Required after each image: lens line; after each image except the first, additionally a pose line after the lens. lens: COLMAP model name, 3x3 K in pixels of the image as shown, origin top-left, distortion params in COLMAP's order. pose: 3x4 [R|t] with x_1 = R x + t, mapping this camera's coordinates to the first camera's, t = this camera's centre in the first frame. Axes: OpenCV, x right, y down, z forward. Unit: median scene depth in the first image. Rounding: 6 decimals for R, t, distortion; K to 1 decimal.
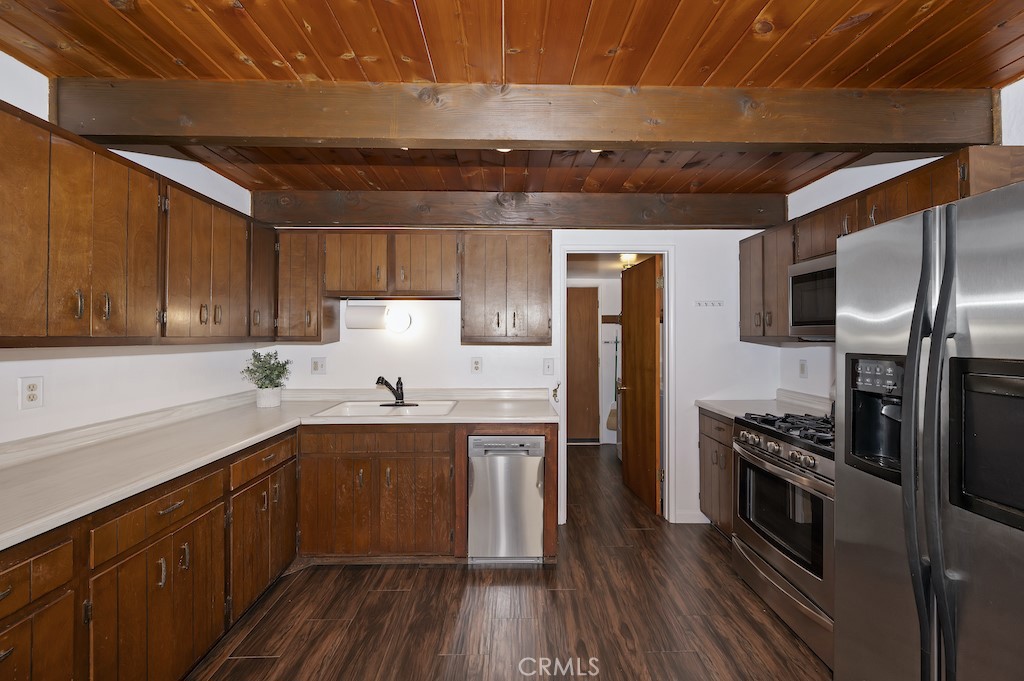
lens RADIAL K [[401.5, 0, 512.6], [0, 401.5, 333.8], [0, 0, 1]] dist [0.000868, -0.000335]
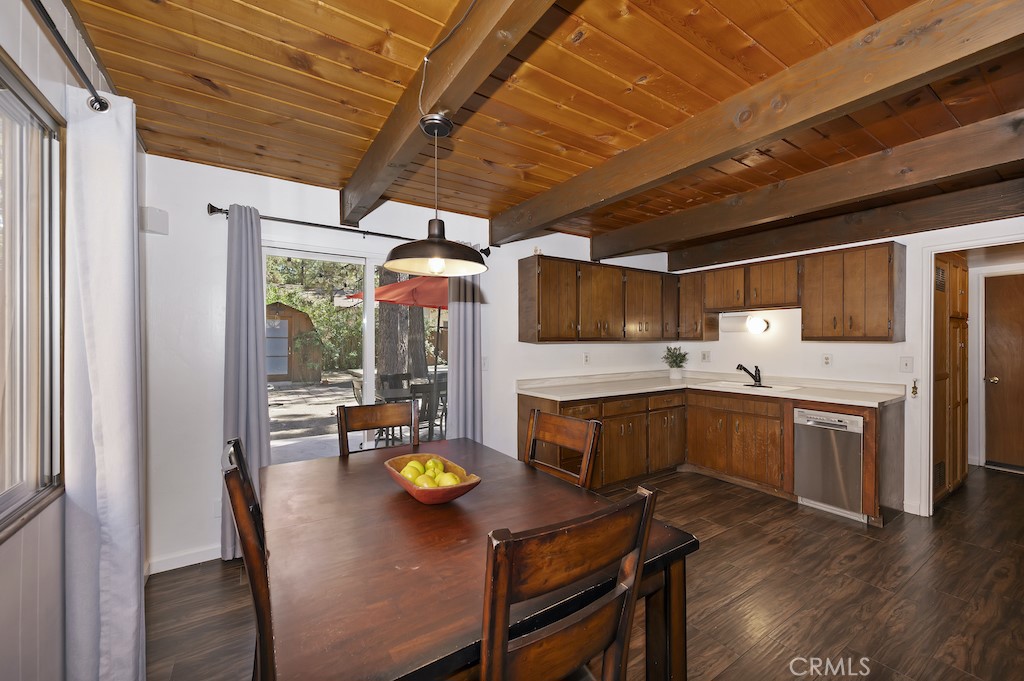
lens RADIAL K [[401.5, 0, 514.3], [0, 401.5, 339.3], [0, 0, 1]] dist [0.000868, -0.000335]
pose [[0.524793, -0.001969, -0.851228, 0.528328], [0.006632, 0.999976, 0.001775, 0.006722], [0.851204, -0.006576, 0.524793, -0.518014]]
